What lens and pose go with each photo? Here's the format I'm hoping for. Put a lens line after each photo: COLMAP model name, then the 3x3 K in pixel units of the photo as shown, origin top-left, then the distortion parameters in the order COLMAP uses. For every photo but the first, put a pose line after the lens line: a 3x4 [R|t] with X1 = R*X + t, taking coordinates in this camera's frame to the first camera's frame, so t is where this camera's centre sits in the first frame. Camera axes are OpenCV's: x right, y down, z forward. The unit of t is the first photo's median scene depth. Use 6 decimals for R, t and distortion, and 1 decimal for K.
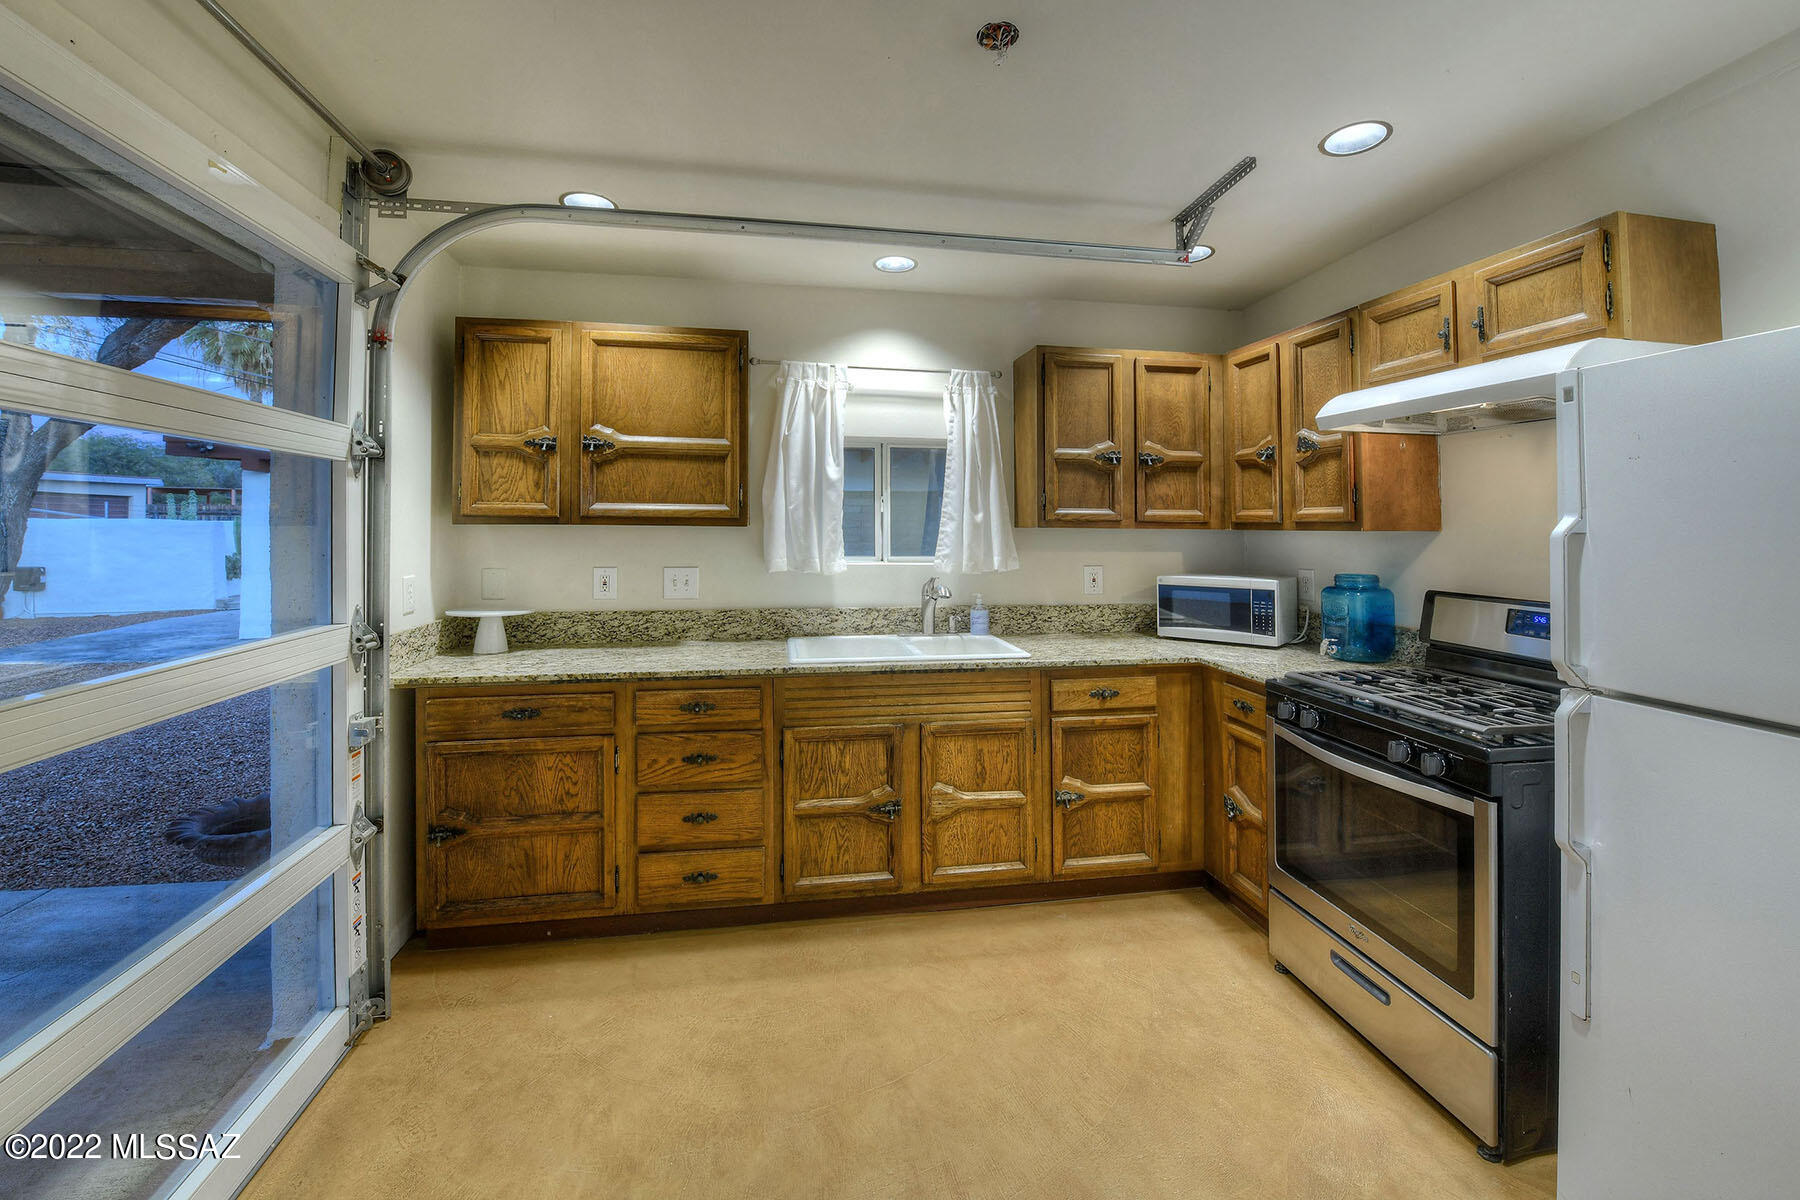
lens RADIAL K [[754.5, 0, 874.8], [0, 754.5, 529.7], [0, 0, 1]] dist [-0.015938, -0.001336]
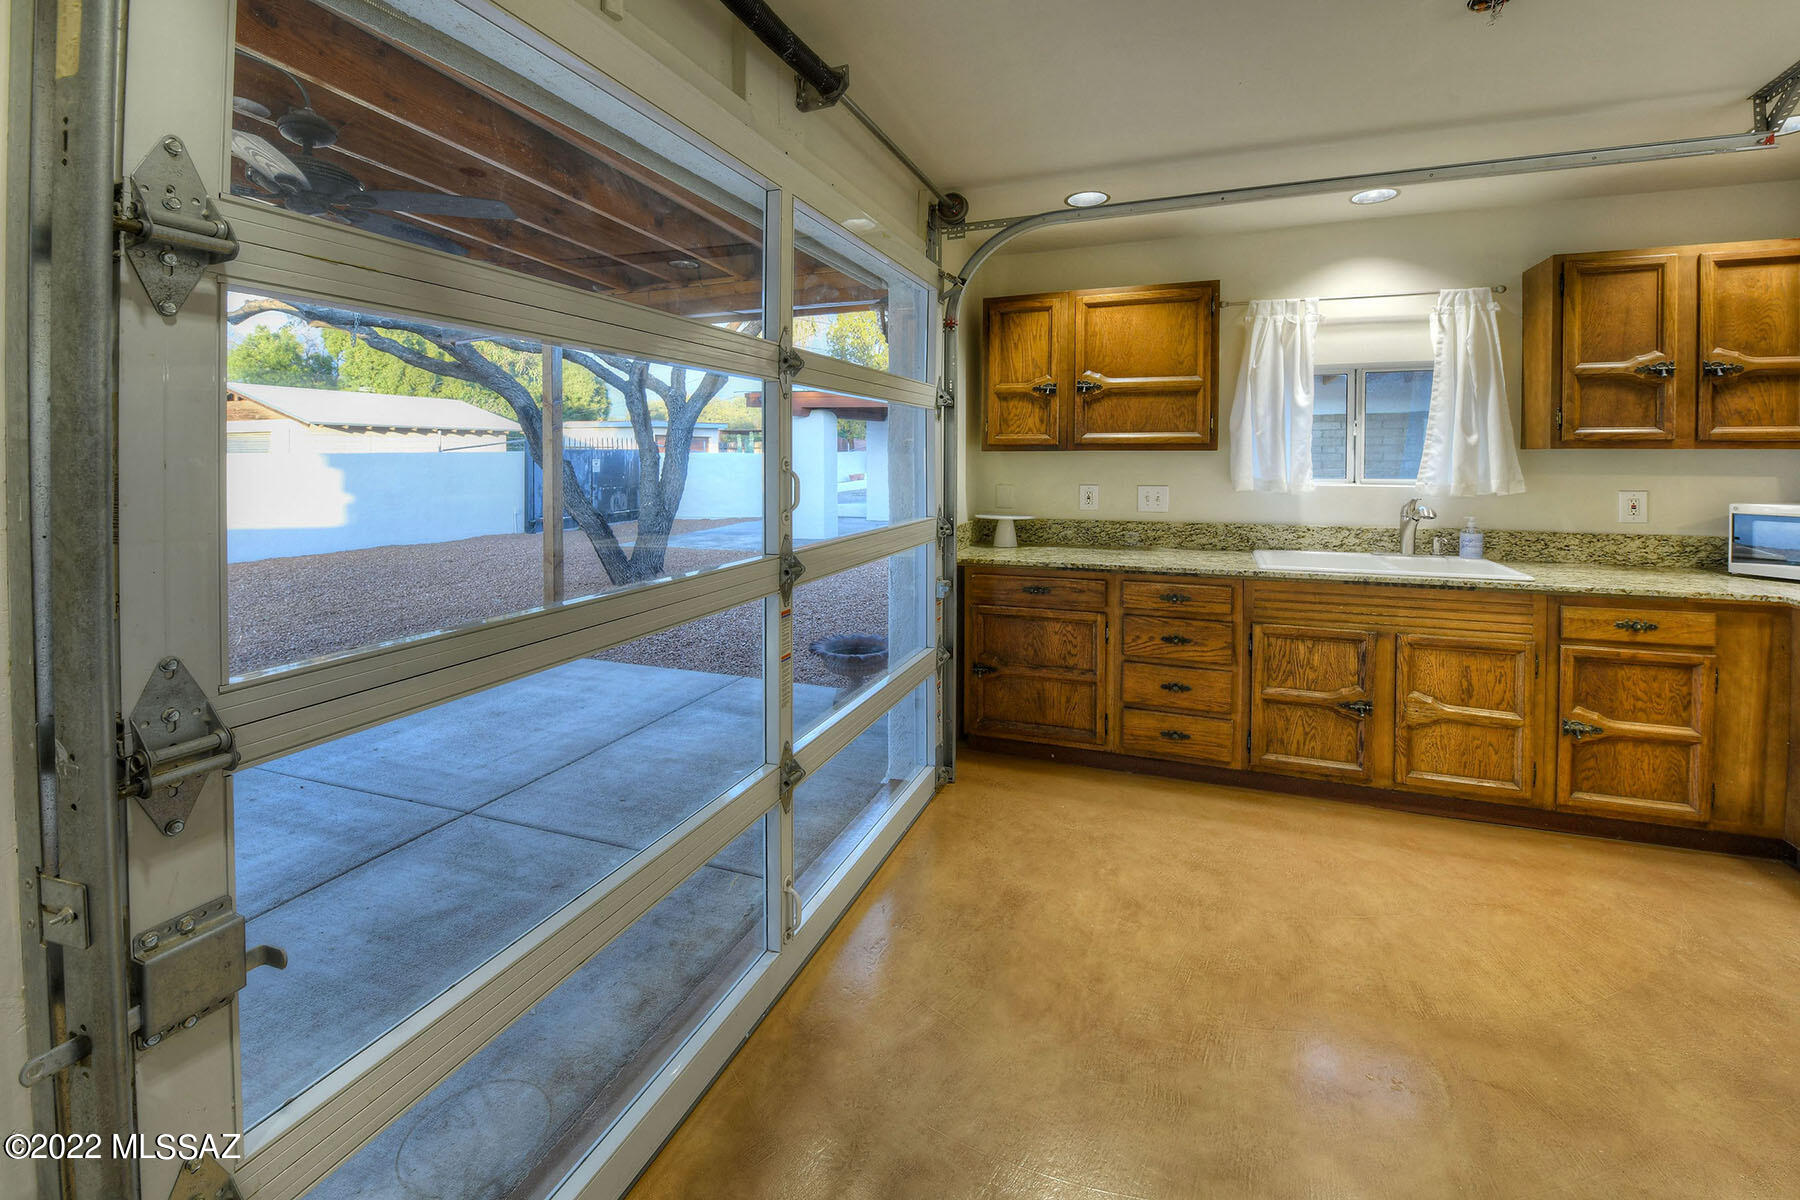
lens RADIAL K [[728.7, 0, 864.1], [0, 728.7, 484.9], [0, 0, 1]] dist [-0.016067, -0.000886]
pose [[0.838979, 0.014577, -0.543969, -0.018590], [0.005206, 0.999380, 0.034810, 0.007541], [0.544140, -0.032037, 0.838383, -0.255564]]
